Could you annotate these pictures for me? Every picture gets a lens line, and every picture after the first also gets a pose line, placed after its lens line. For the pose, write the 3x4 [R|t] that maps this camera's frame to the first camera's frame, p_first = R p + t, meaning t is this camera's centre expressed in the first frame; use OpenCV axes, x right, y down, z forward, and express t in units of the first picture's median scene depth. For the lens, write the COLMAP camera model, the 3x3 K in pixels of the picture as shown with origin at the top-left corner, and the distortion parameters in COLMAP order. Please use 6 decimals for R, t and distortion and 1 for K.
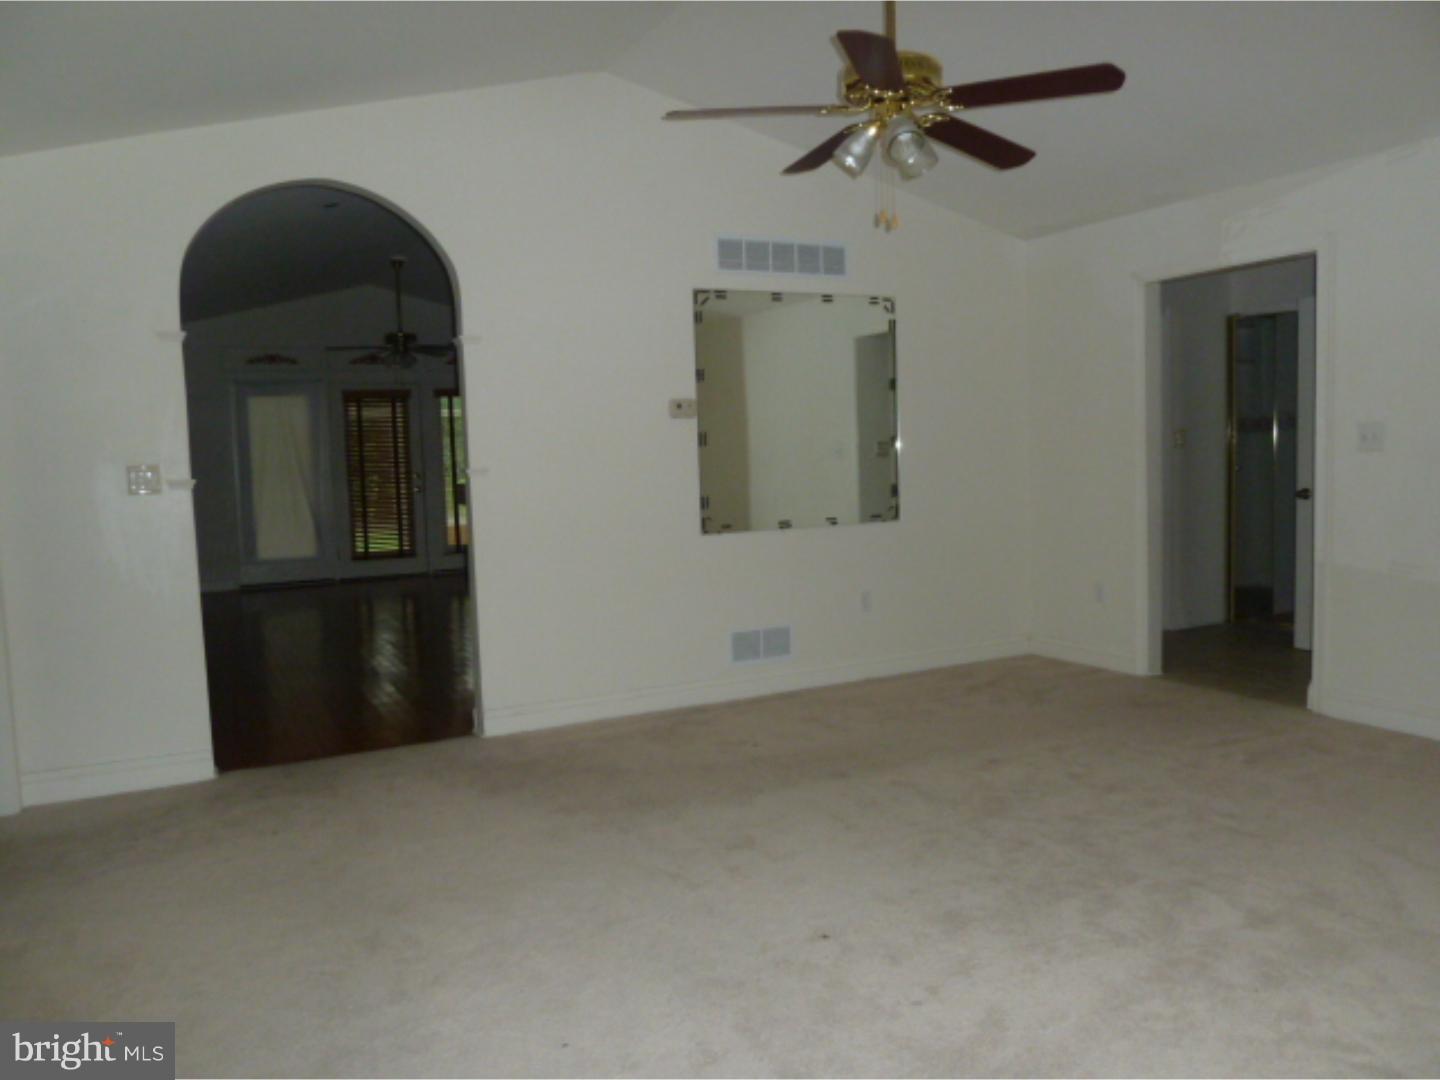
lens RADIAL K [[1077.8, 0, 713.2], [0, 1077.8, 548.1], [0, 0, 1]] dist [-0.003458, -0.001191]
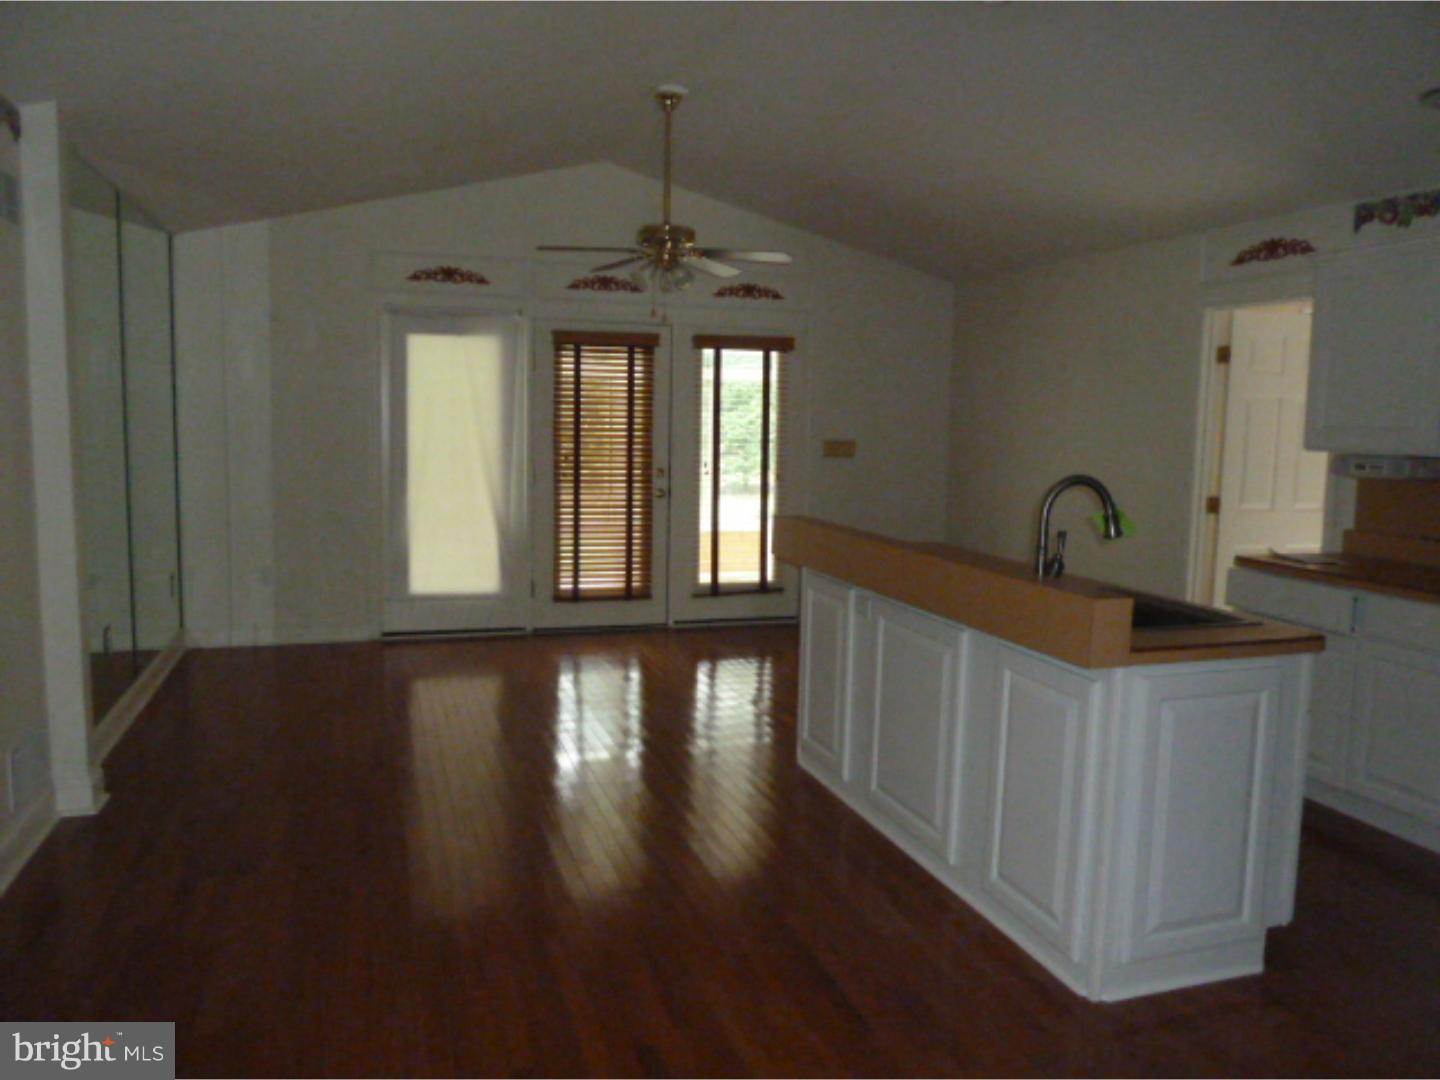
lens RADIAL K [[1077.8, 0, 725.6], [0, 1077.8, 531.2], [0, 0, 1]] dist [-0.003458, -0.001191]
pose [[0.985924, 0.067885, -0.152795, -0.141885], [-0.064380, 0.997539, 0.027779, -0.053557], [0.154305, -0.017551, 0.987867, 0.393290]]
